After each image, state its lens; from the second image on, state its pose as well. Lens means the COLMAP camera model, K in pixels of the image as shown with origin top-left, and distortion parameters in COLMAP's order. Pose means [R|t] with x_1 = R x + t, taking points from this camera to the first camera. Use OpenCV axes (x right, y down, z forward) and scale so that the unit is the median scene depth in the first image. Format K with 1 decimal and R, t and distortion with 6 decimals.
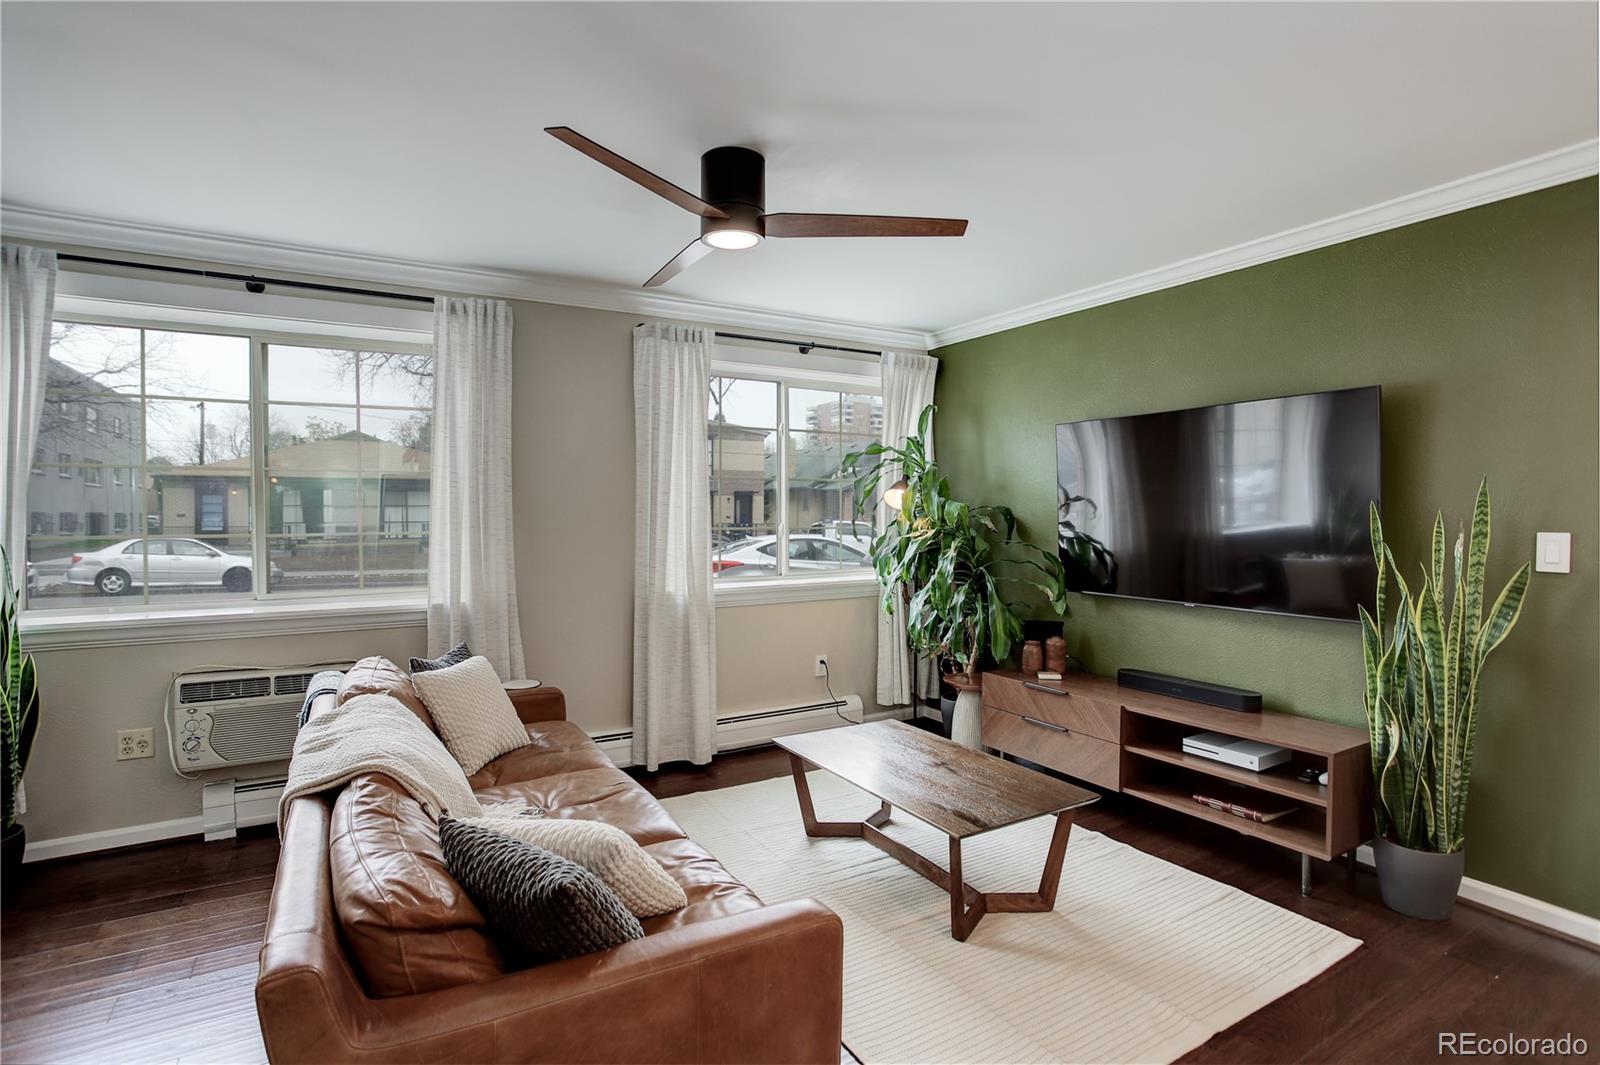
lens RADIAL K [[789.1, 0, 800.0], [0, 789.1, 532.5], [0, 0, 1]] dist [-0.070679, 0.031173]
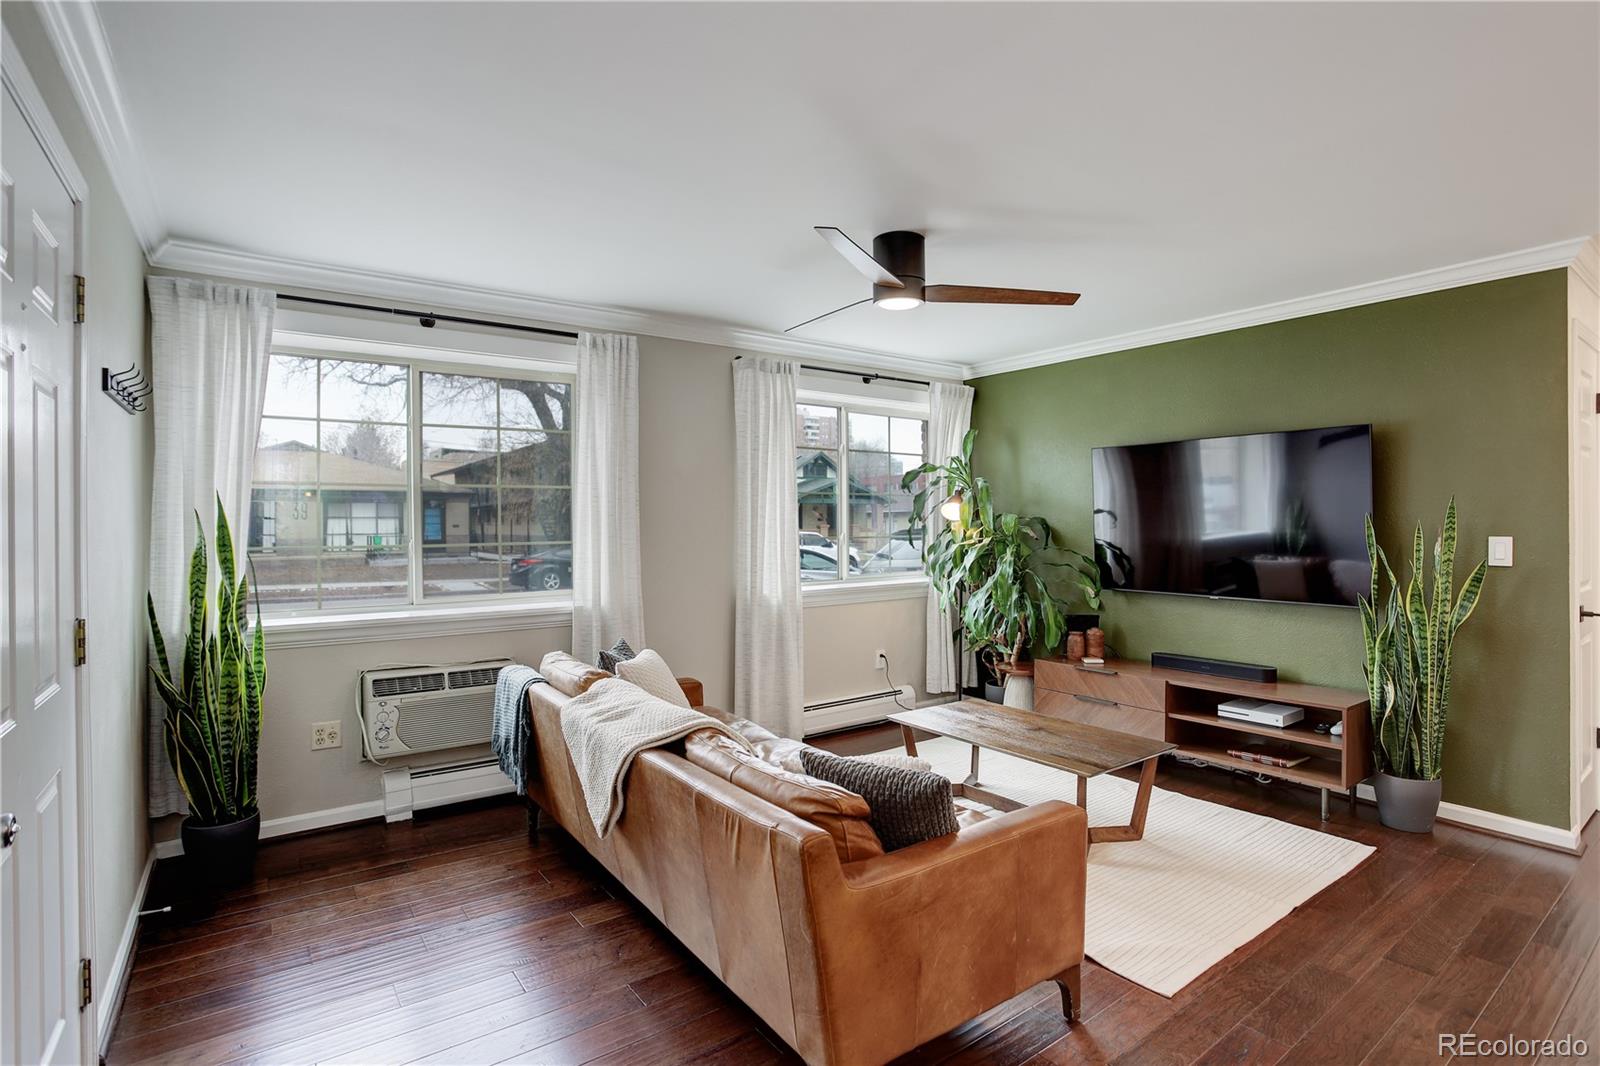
lens RADIAL K [[790.5, 0, 806.0], [0, 790.5, 531.5], [0, 0, 1]] dist [-0.074819, 0.035046]
pose [[0.995457, -0.004141, 0.095126, -0.275574], [0.005537, 0.999881, -0.014421, 0.002881], [-0.095055, 0.014882, 0.995361, -0.172237]]
